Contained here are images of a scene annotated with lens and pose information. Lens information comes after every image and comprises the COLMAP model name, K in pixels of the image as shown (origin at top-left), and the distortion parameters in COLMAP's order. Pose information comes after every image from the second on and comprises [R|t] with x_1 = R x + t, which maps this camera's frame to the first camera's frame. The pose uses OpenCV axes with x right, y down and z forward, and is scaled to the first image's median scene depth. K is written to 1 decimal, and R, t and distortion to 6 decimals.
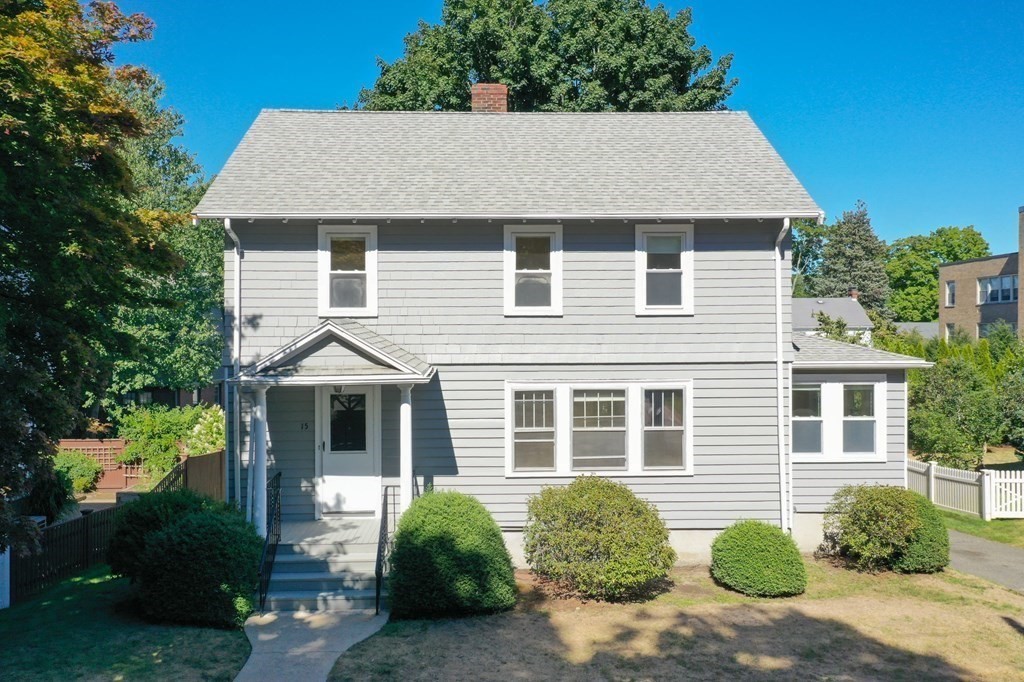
lens RADIAL K [[823.4, 0, 517.2], [0, 823.4, 336.6], [0, 0, 1]] dist [0.067539, 0.004534]
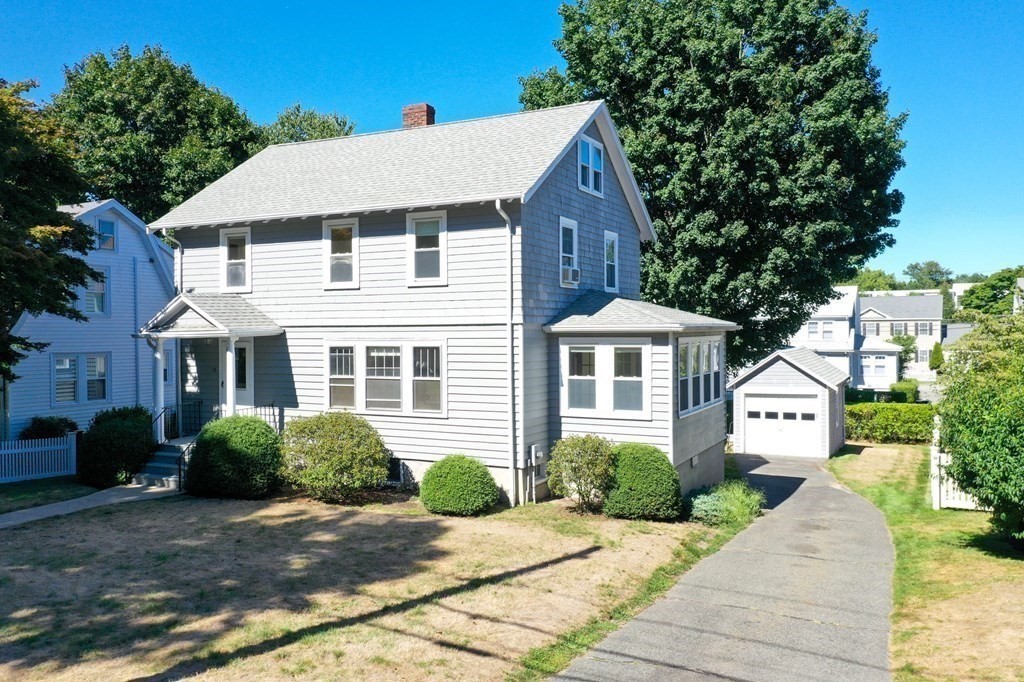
lens RADIAL K [[823.4, 0, 507.3], [0, 823.4, 343.8], [0, 0, 1]] dist [0.067539, 0.004534]
pose [[0.872632, 0.006224, -0.488339, 0.879909], [-0.002590, 0.999964, 0.008117, 0.049641], [0.488372, -0.005818, 0.872616, -0.007193]]
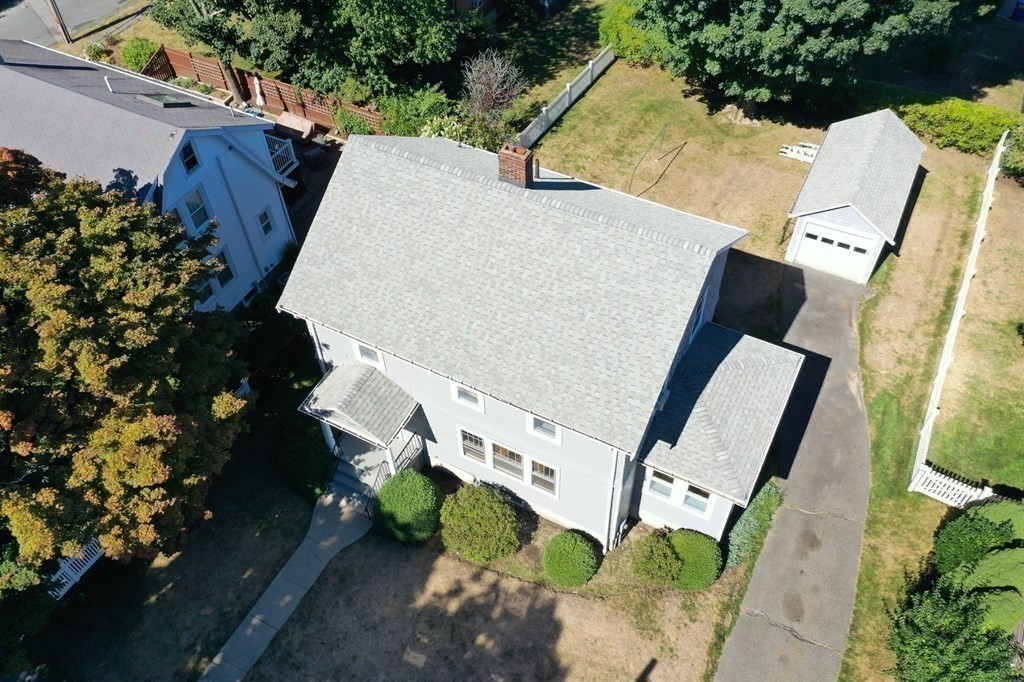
lens RADIAL K [[823.4, 0, 515.5], [0, 823.4, 339.5], [0, 0, 1]] dist [0.067539, 0.004534]
pose [[0.866942, 0.368000, -0.336136, 0.575861], [0.021580, 0.646071, 0.762972, -1.299497], [0.497942, -0.668706, 0.552165, 0.263530]]
